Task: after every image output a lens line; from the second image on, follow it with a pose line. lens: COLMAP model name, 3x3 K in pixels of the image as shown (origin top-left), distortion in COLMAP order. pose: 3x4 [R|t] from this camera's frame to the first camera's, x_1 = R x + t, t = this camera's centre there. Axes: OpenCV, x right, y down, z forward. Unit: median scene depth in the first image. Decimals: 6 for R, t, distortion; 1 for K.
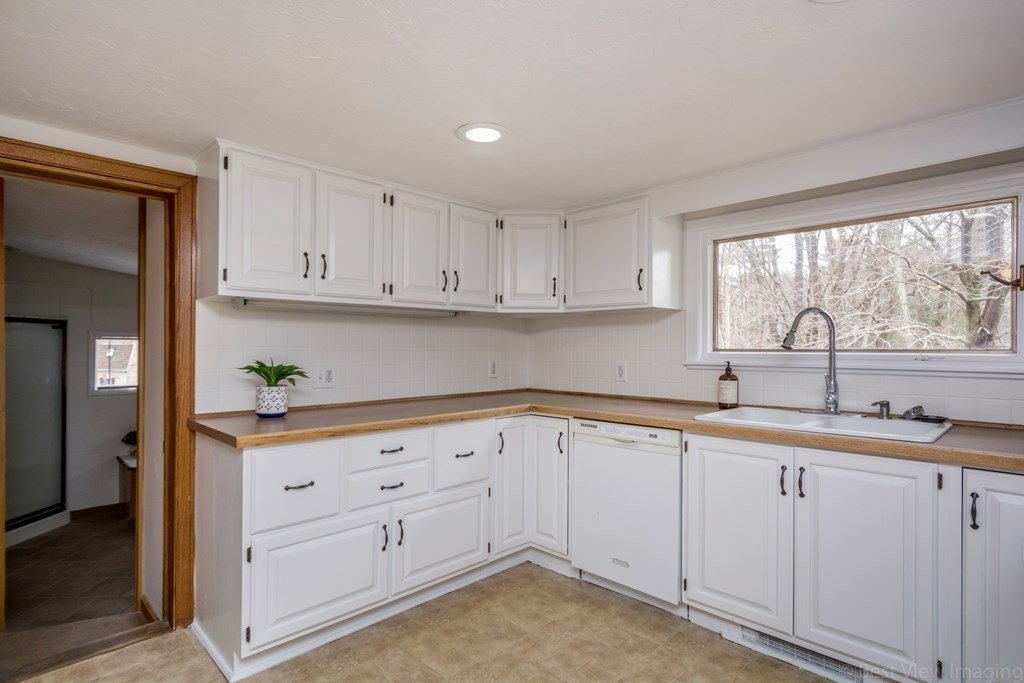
lens RADIAL K [[544.8, 0, 508.2], [0, 544.8, 344.5], [0, 0, 1]] dist [0.019932, -0.000912]
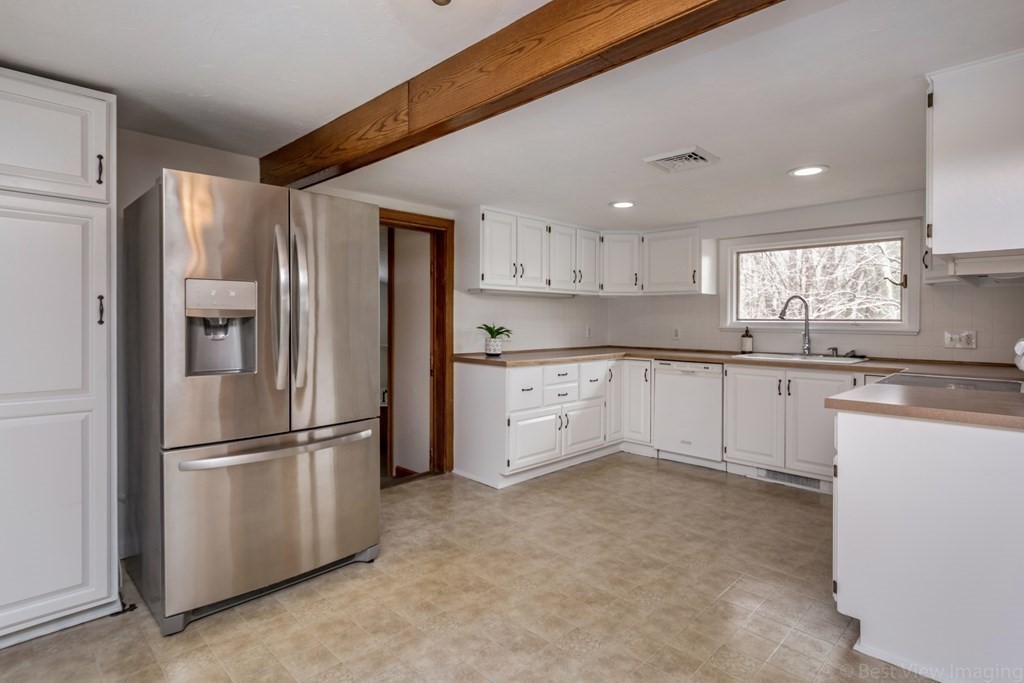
lens RADIAL K [[524.7, 0, 513.8], [0, 524.7, 322.2], [0, 0, 1]] dist [0.000975, 0.000397]
pose [[0.999768, 0.004706, 0.021035, -0.355978], [-0.004926, 0.999934, 0.010400, 0.005019], [-0.020984, -0.010501, 0.999725, -0.610755]]
